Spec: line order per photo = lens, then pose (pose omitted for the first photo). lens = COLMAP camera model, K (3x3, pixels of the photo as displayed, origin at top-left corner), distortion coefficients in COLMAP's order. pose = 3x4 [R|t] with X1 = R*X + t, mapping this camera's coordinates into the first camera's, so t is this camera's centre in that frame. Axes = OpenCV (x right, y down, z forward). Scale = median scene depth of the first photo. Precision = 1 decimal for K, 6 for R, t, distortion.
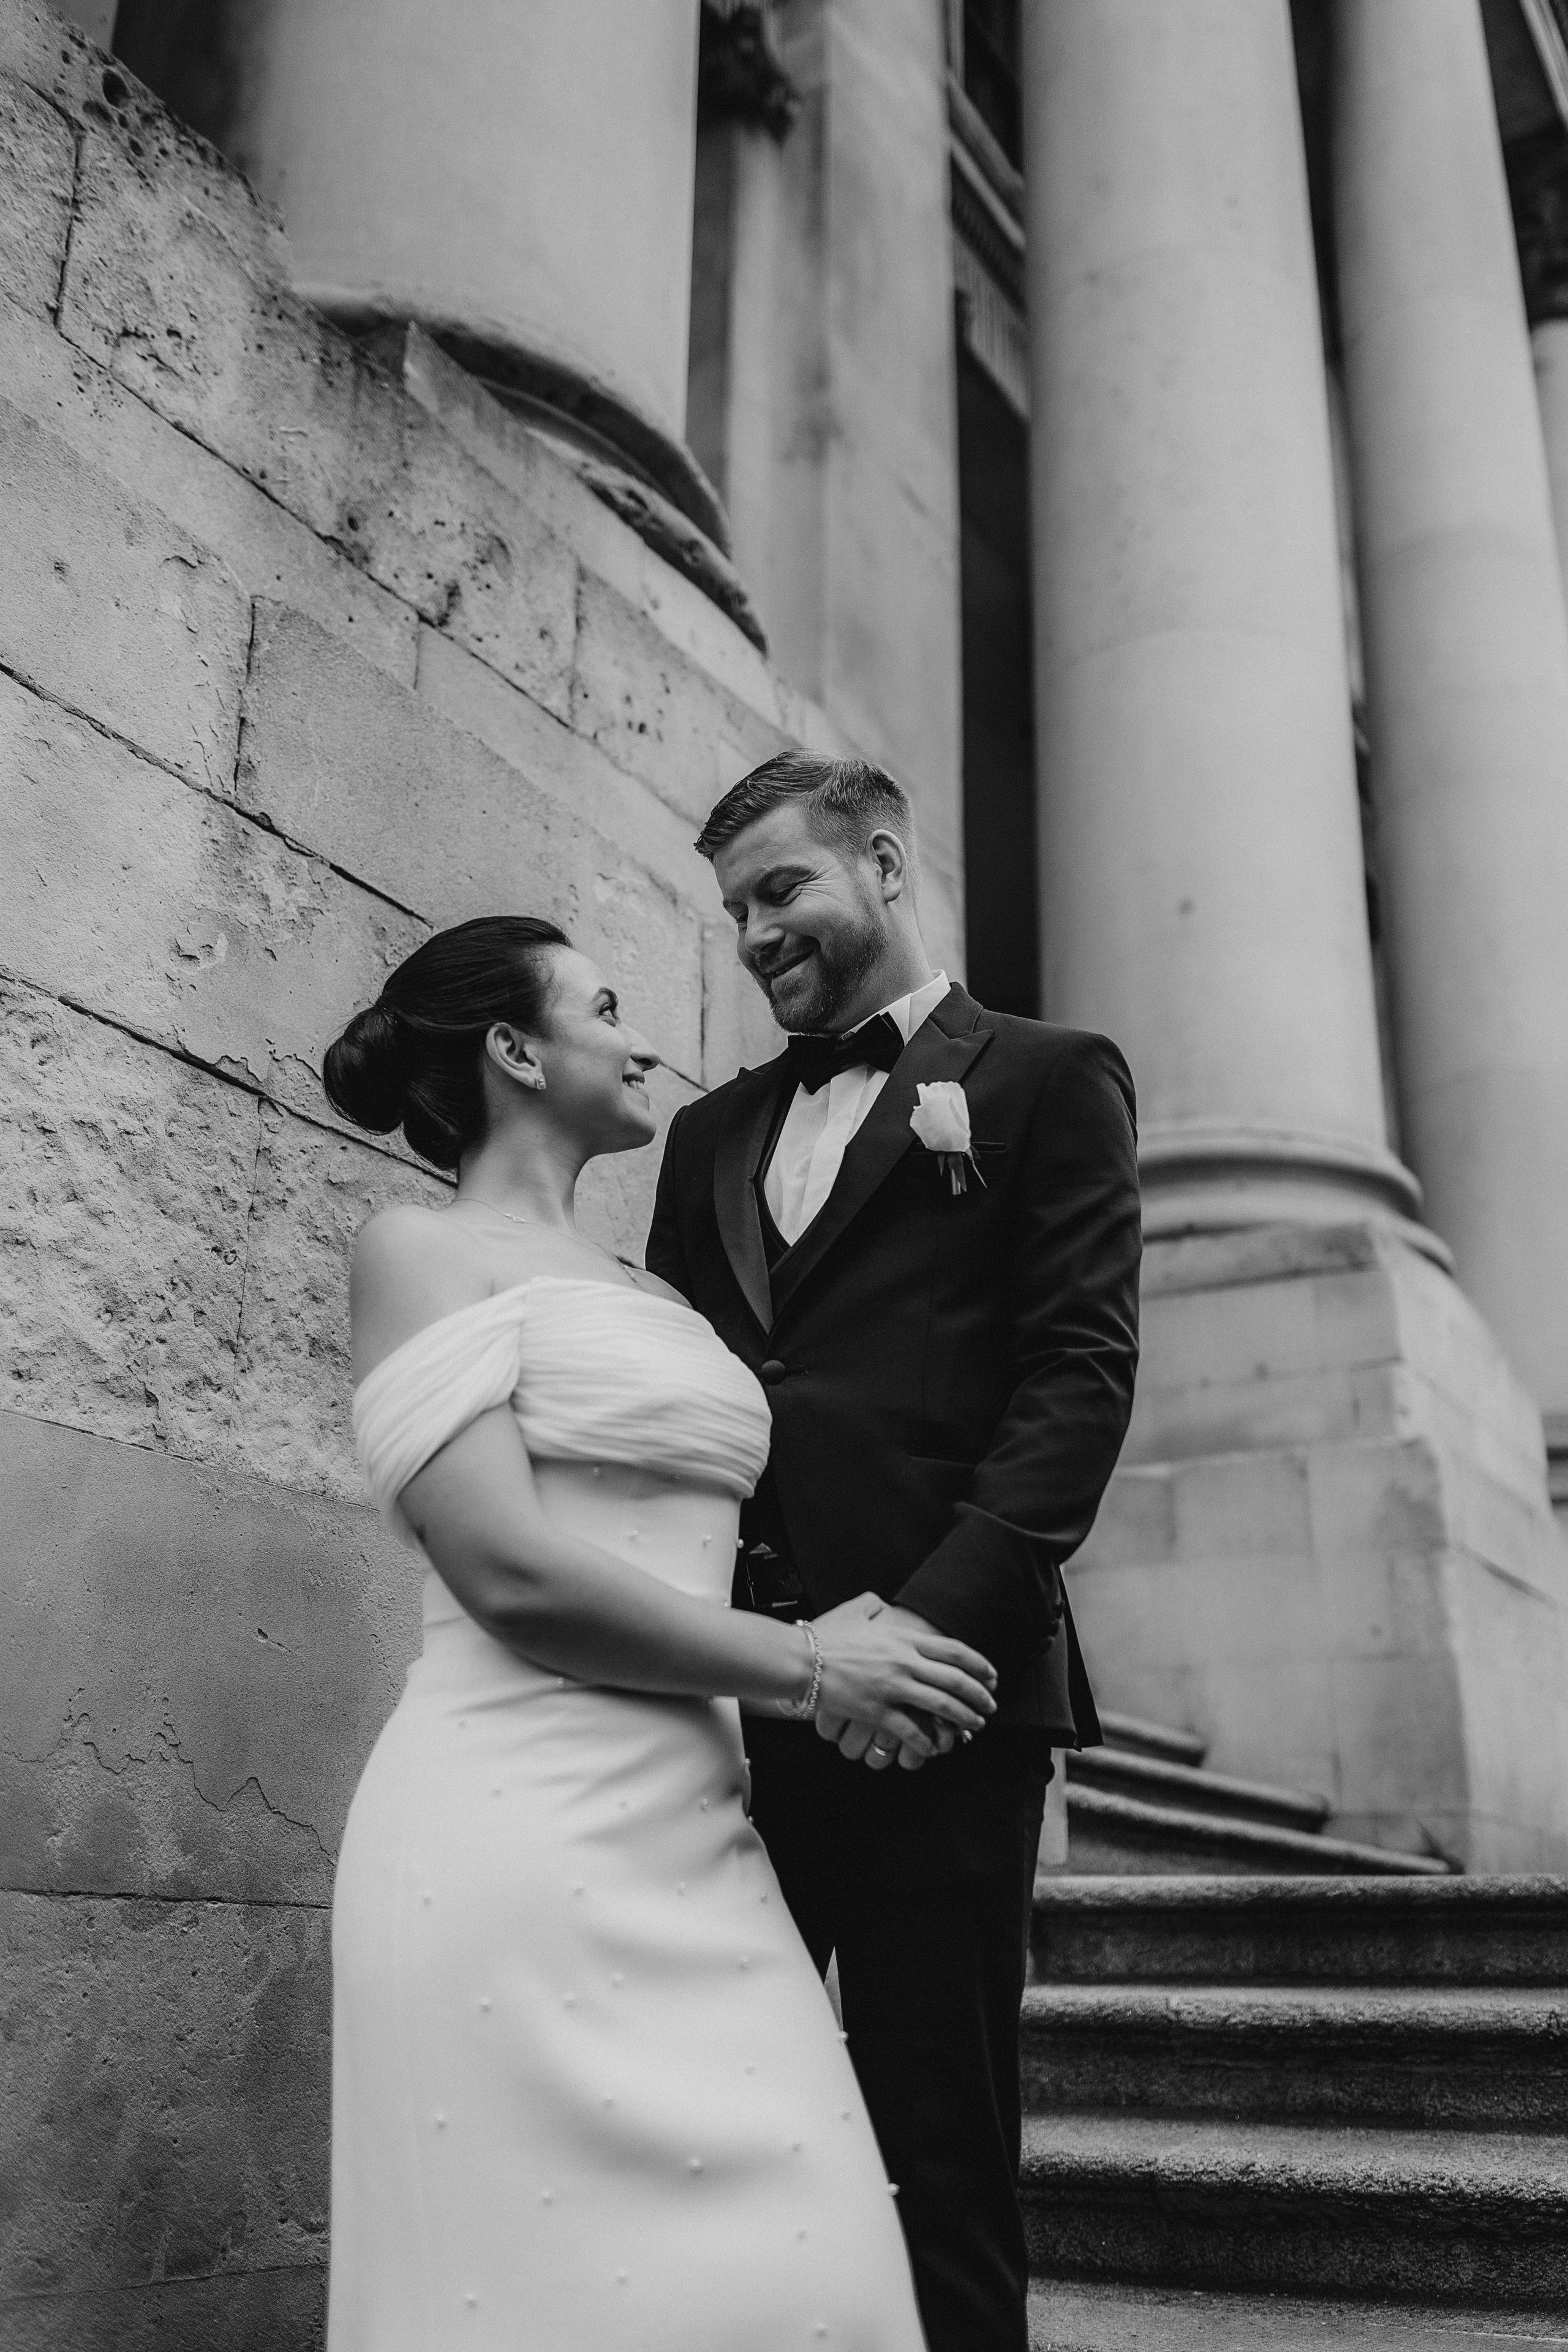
lens RADIAL K [[2363.7, 0, 861.9], [0, 2363.7, 1213.9], [0, 0, 1]] dist [0.064412, -0.113214]
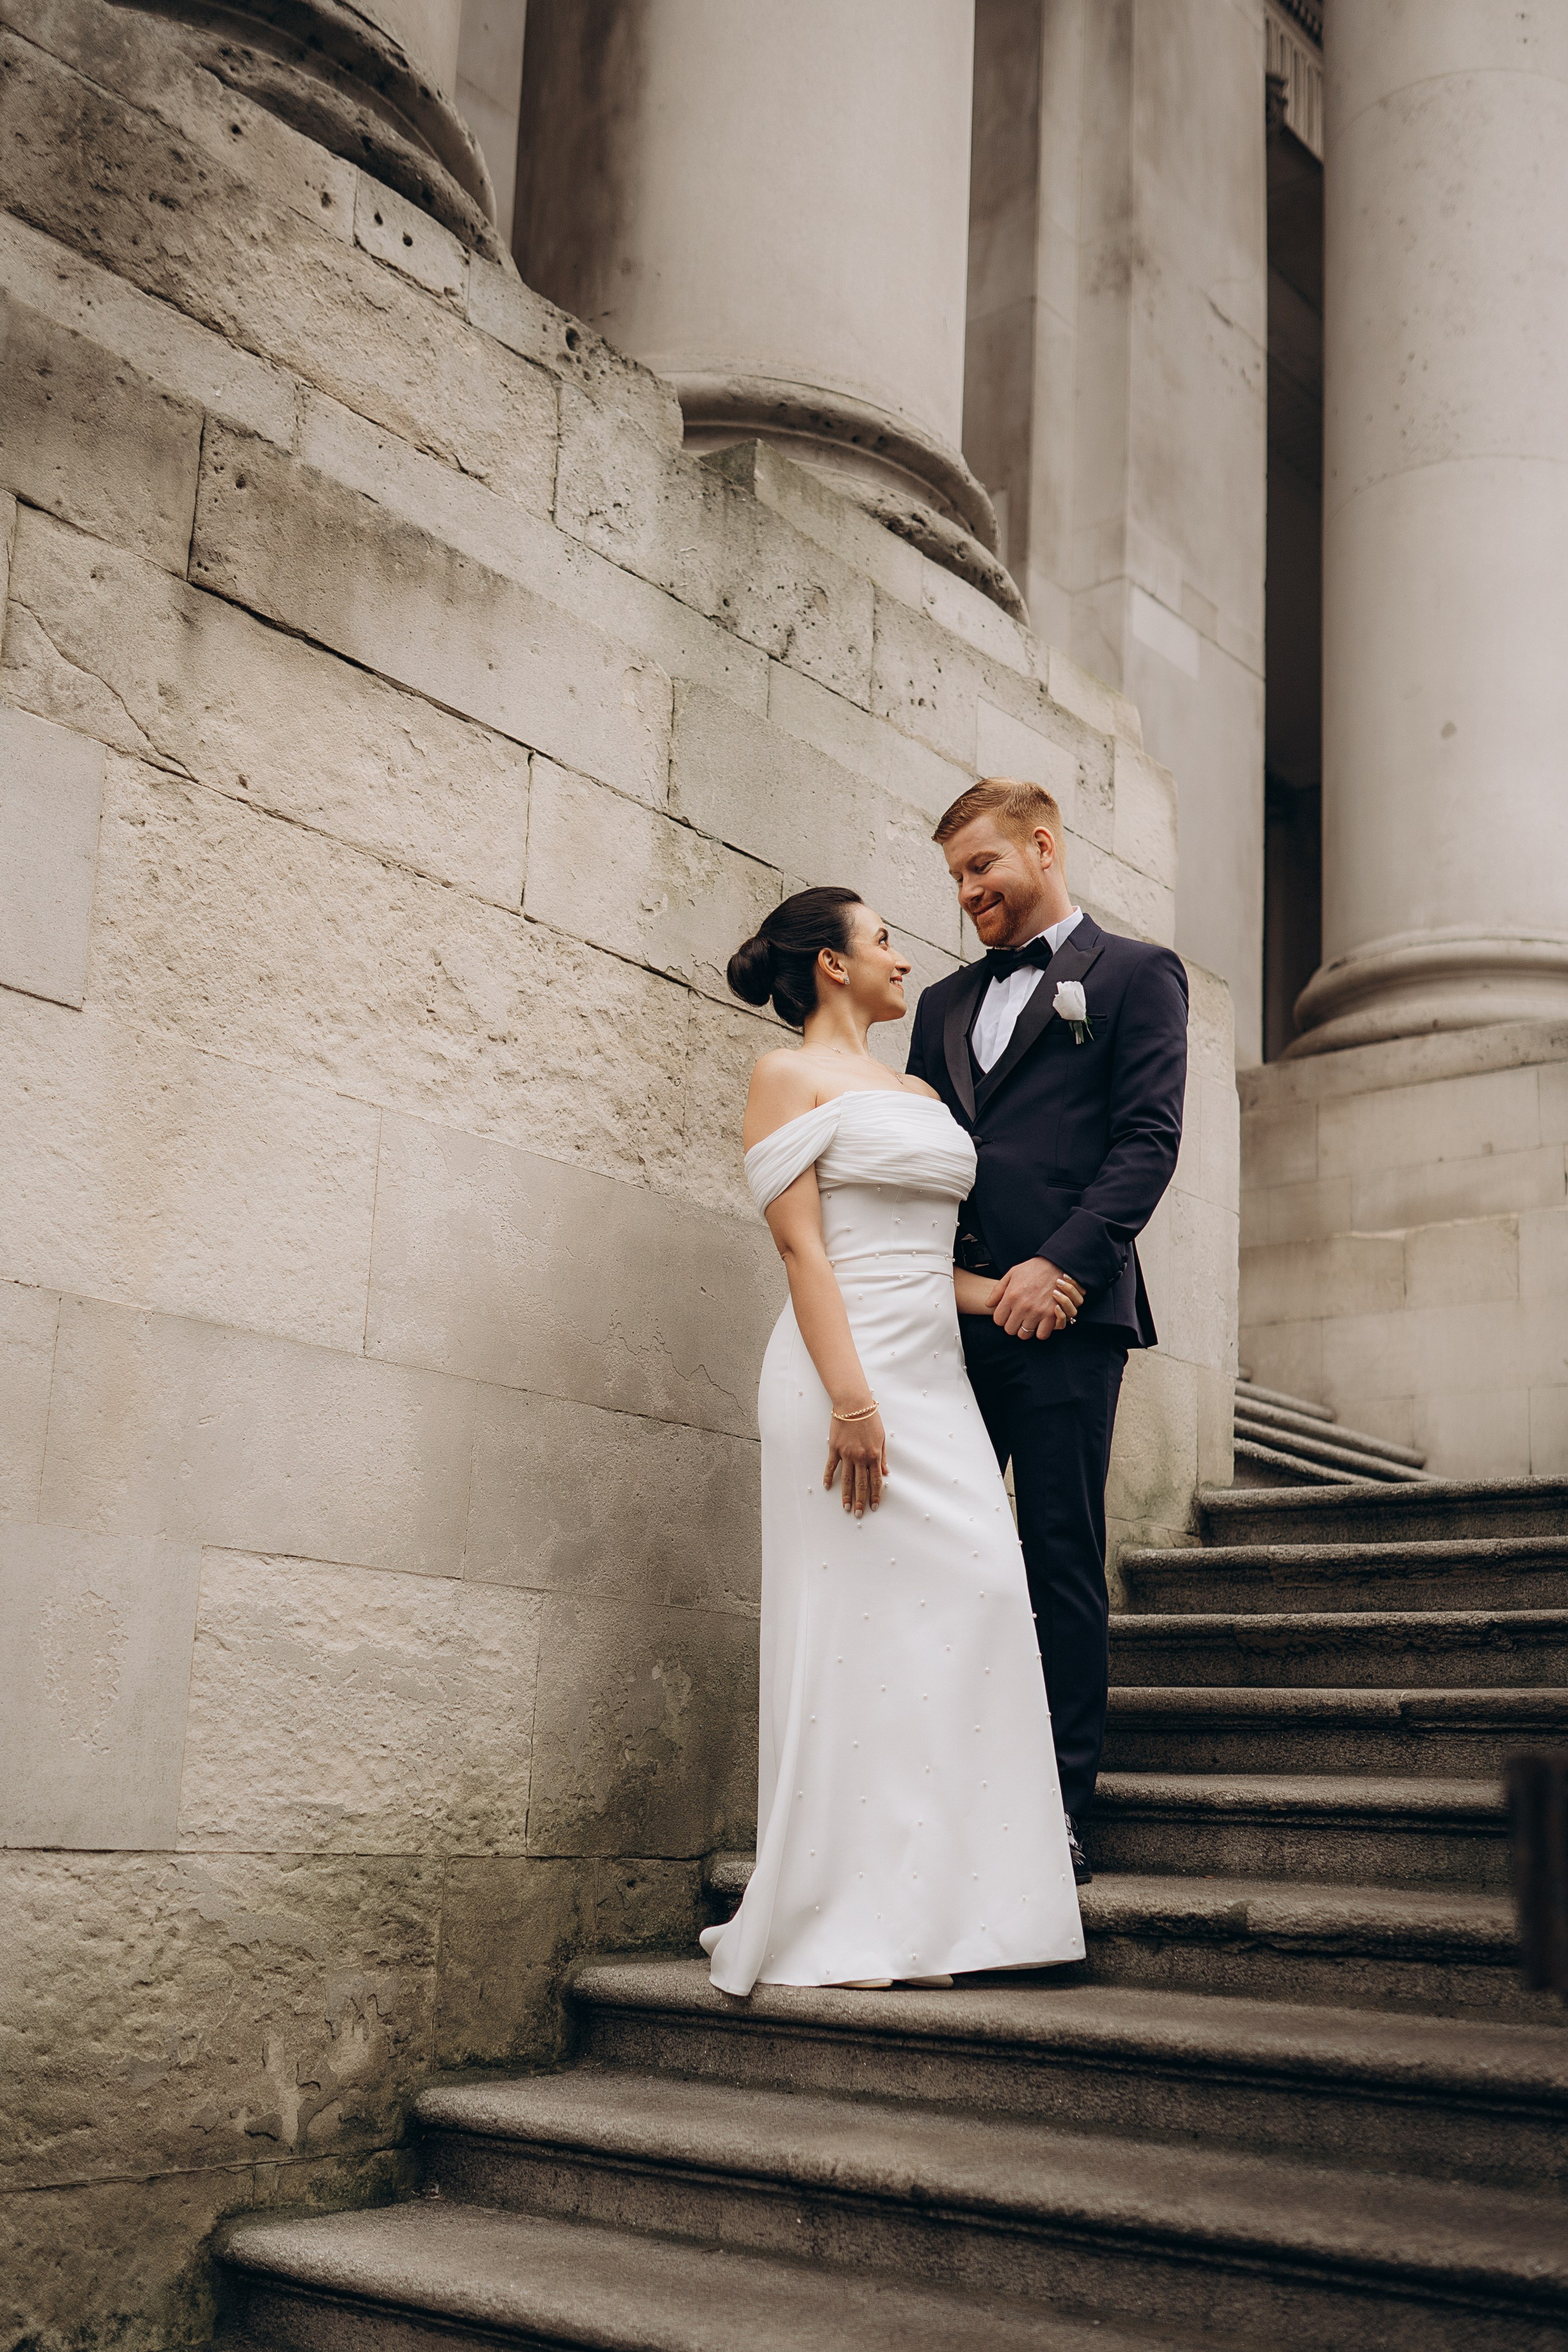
lens RADIAL K [[2363.7, 0, 861.9], [0, 2363.7, 1213.9], [0, 0, 1]] dist [0.064412, -0.113214]
pose [[0.989419, -0.009488, -0.144778, 0.113985], [0.022129, 0.996053, 0.085959, -0.029567], [0.143391, -0.088253, 0.985723, -0.666041]]
